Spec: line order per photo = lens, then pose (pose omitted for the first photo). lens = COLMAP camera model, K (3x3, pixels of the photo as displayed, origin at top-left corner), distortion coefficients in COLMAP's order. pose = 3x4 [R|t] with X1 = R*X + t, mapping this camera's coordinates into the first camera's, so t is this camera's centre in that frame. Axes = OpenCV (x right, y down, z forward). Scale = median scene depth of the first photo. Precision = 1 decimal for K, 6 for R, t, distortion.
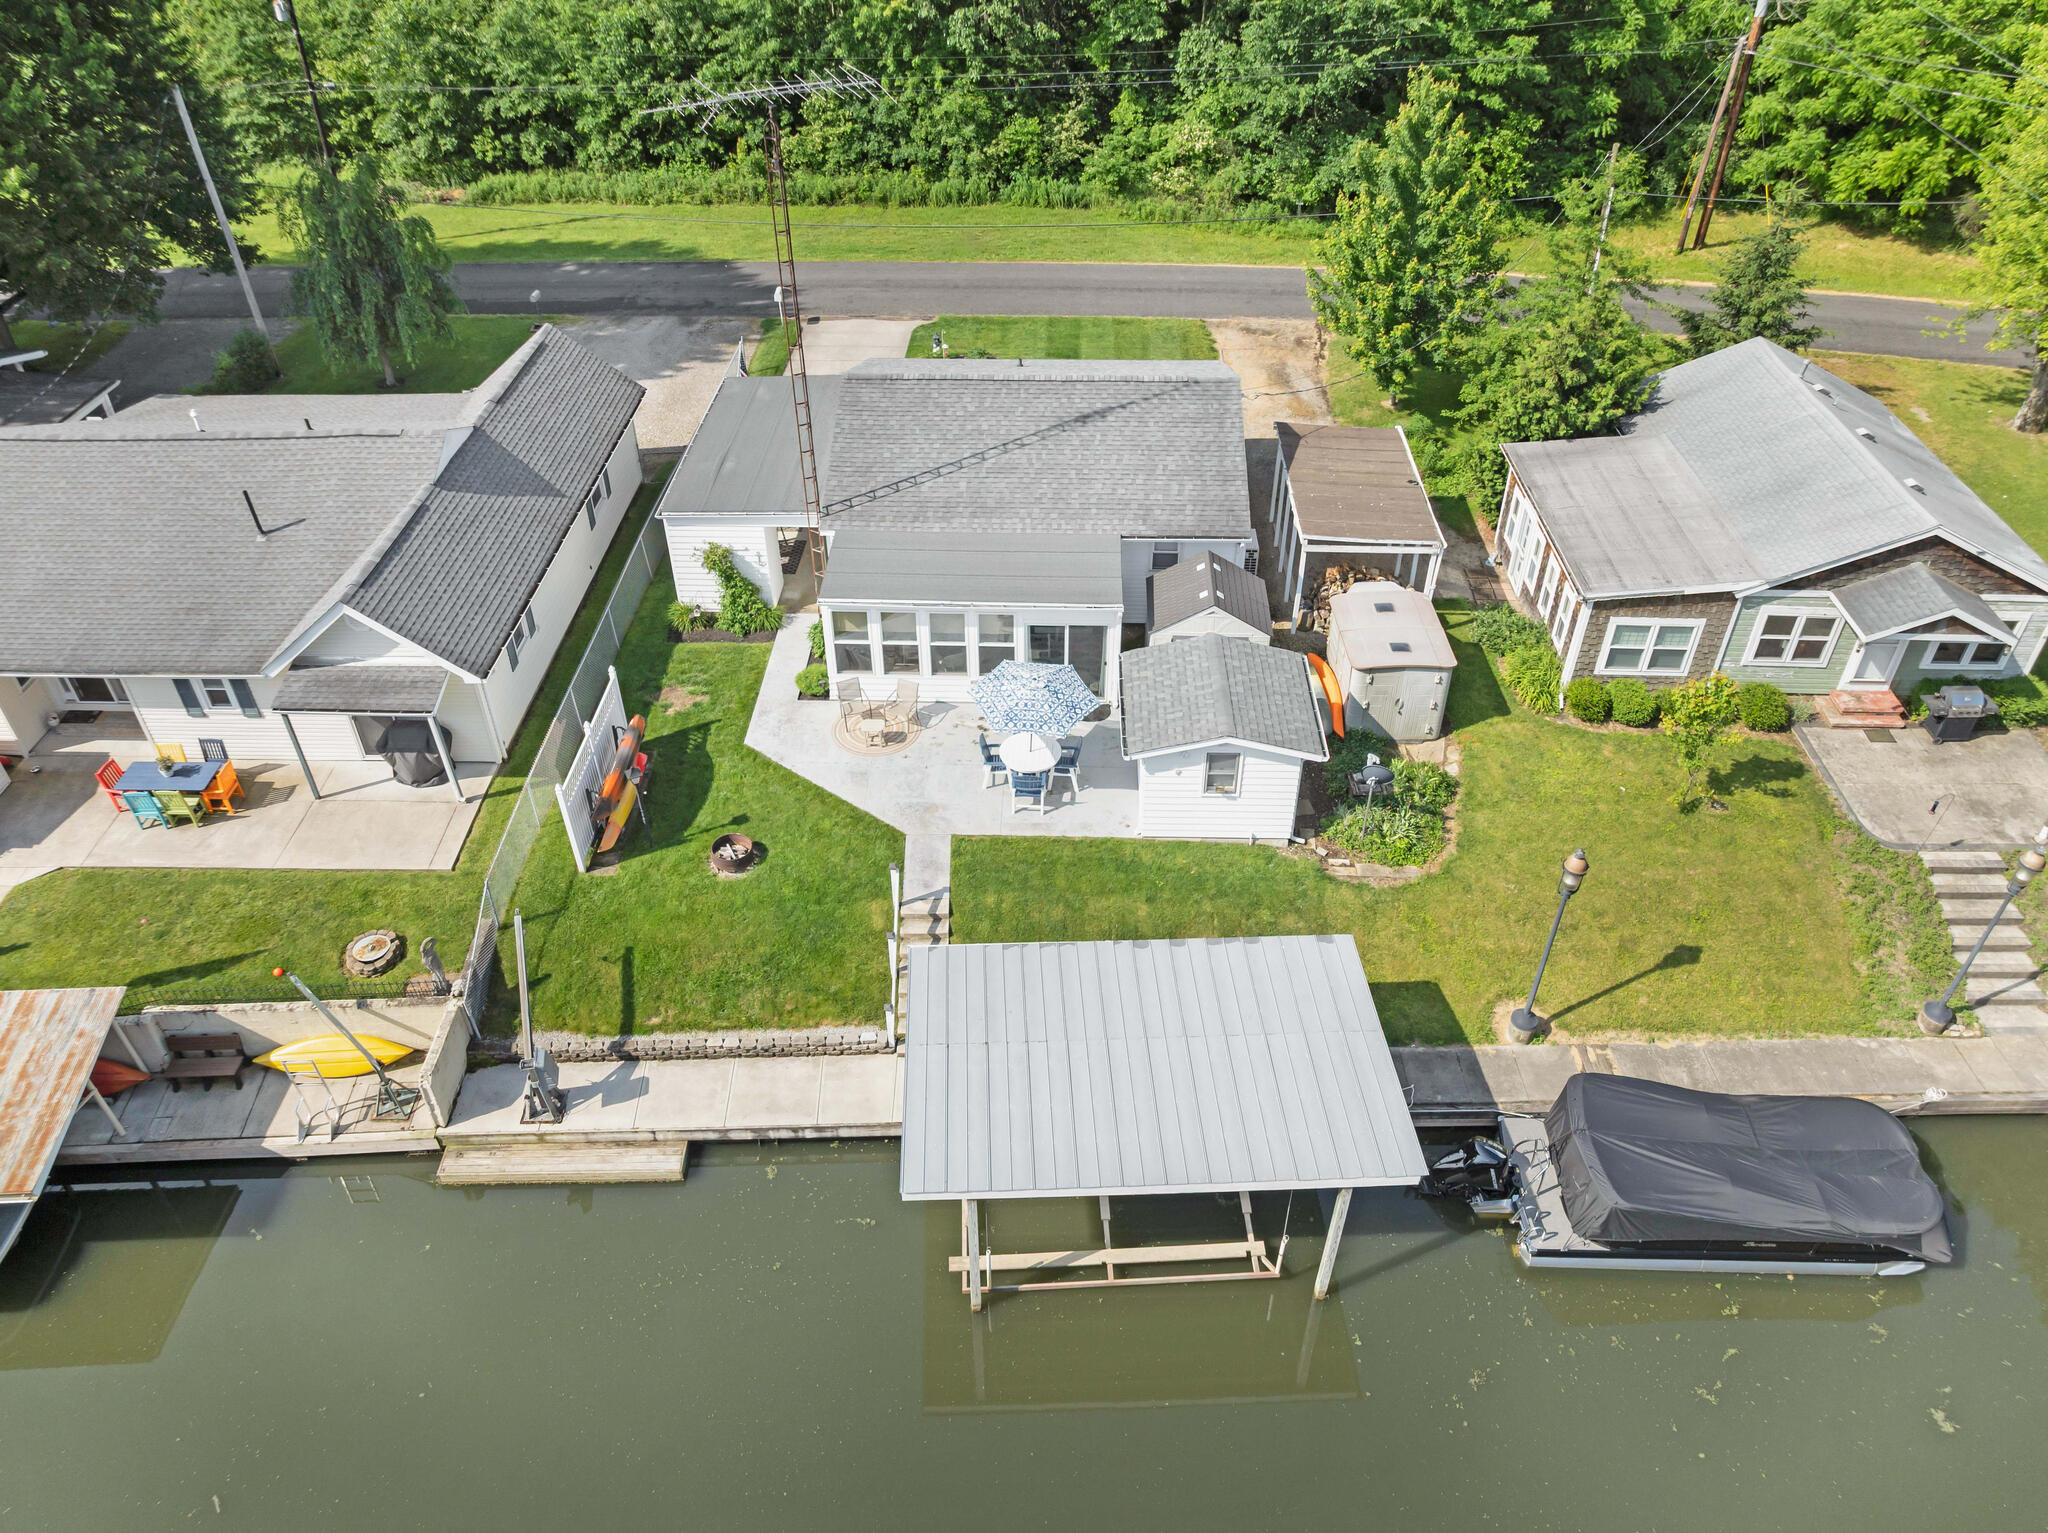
lens RADIAL K [[1451.1, 0, 1024.0], [0, 1451.1, 766.5], [0, 0, 1]] dist [-0.039309, 0.011476]
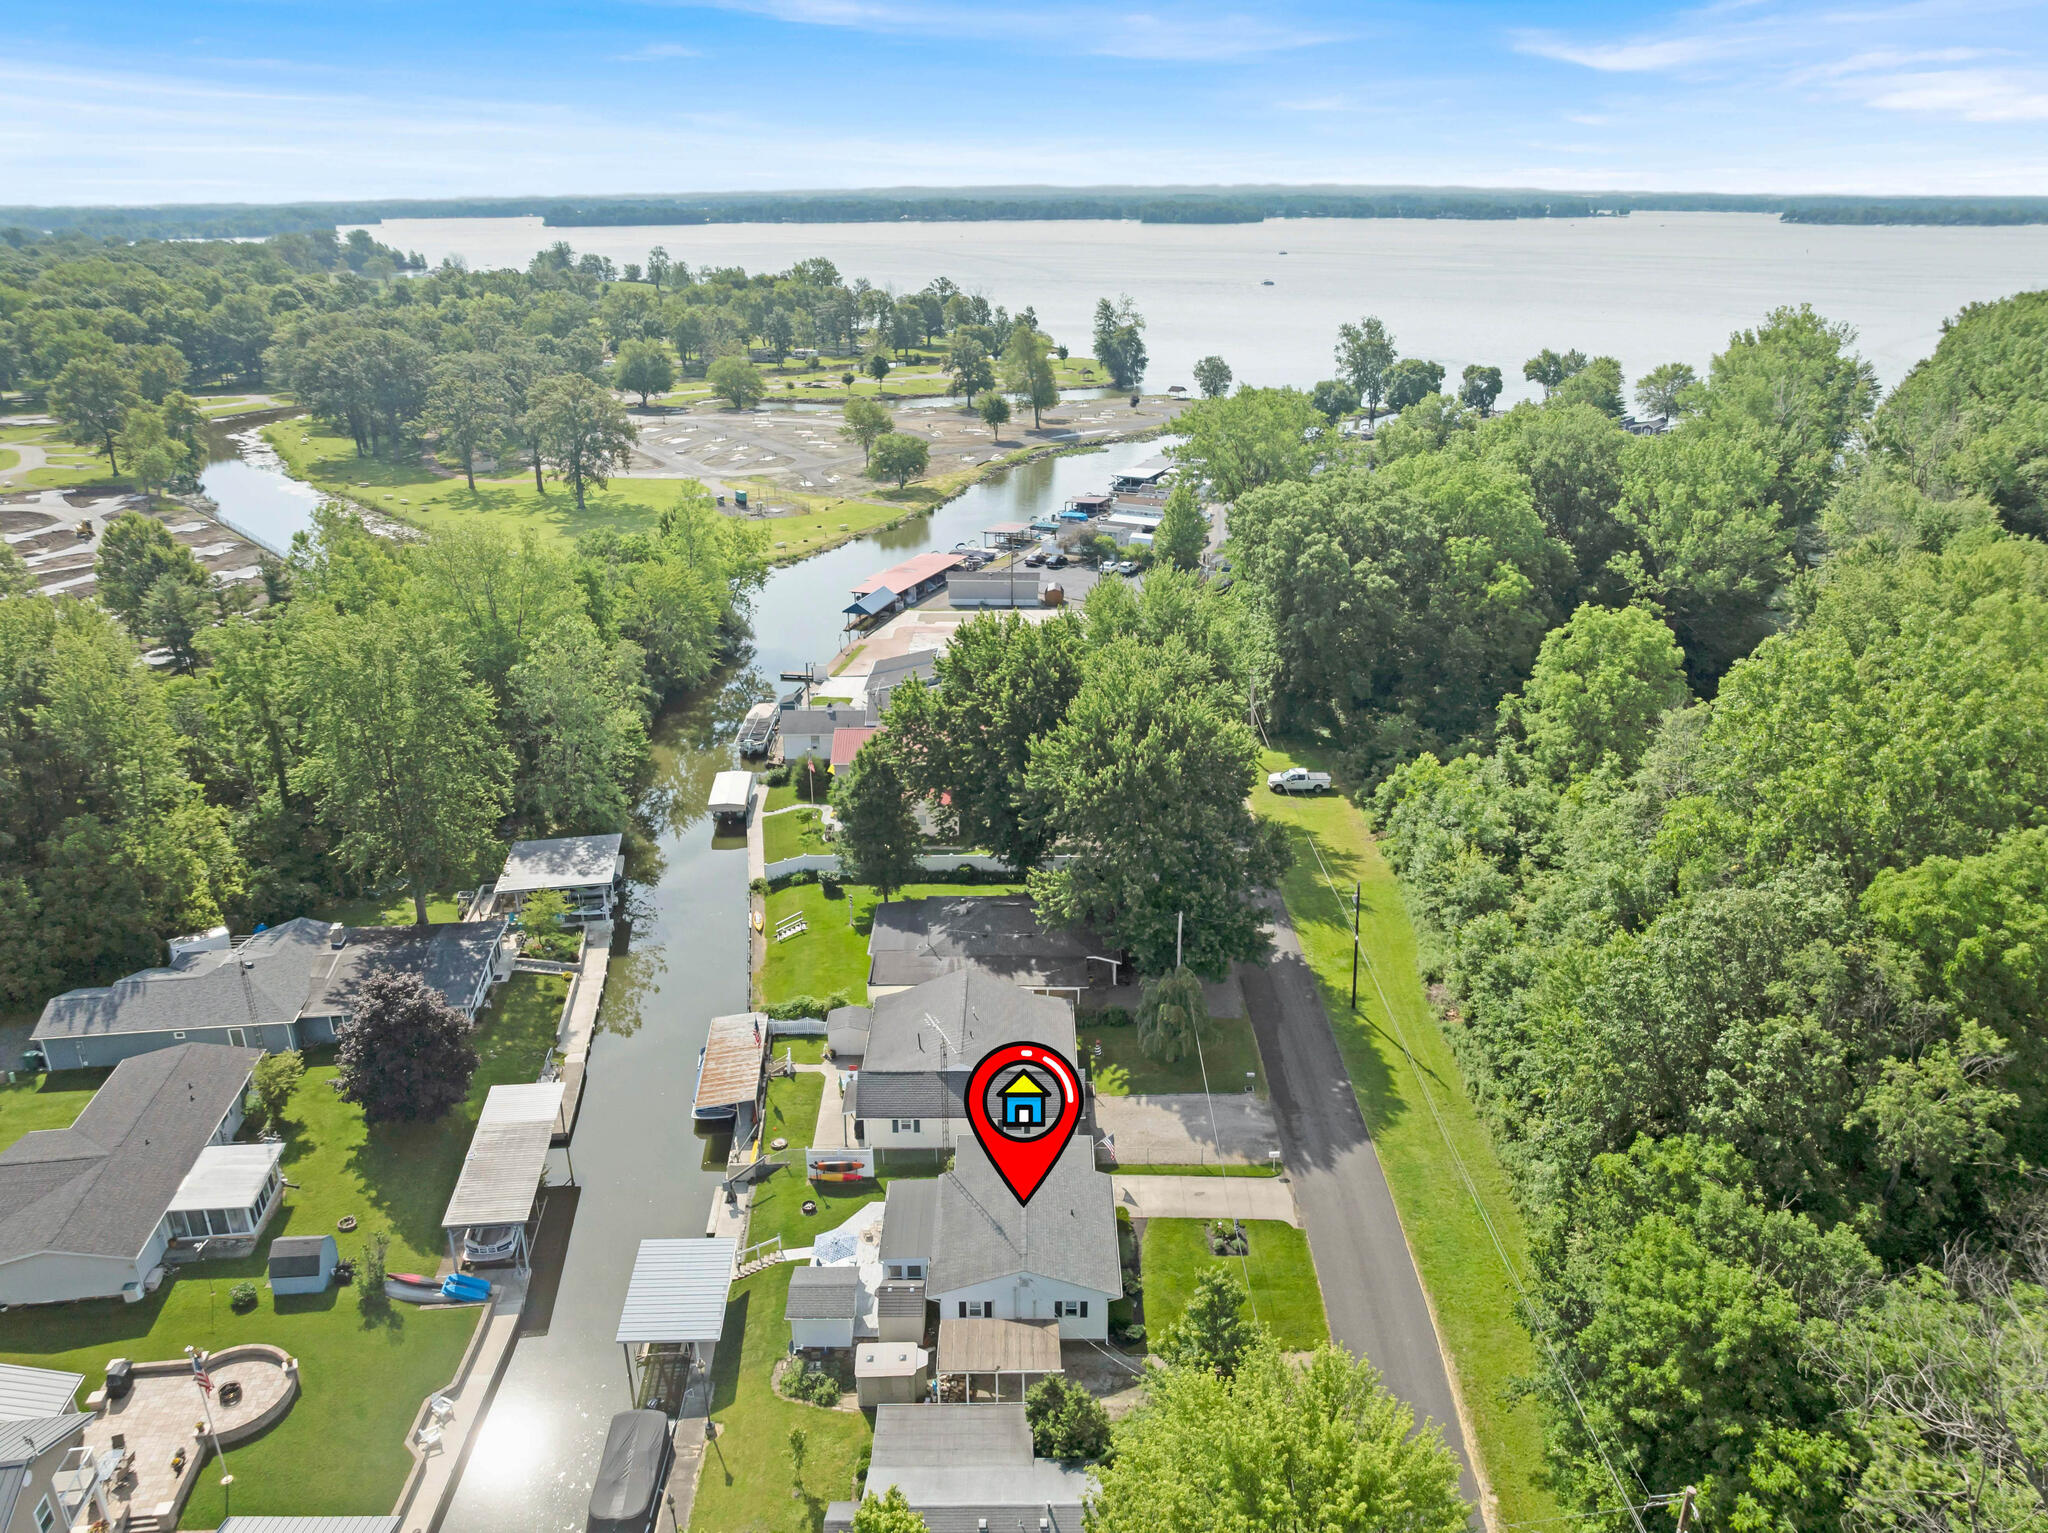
lens RADIAL K [[1451.1, 0, 1024.0], [0, 1451.1, 766.5], [0, 0, 1]] dist [-0.039309, 0.011476]
pose [[0.031718, 0.376511, -0.925869, 2.042993], [-0.620339, 0.733743, 0.277130, -1.567199], [0.783692, 0.565563, 0.256837, 0.079389]]
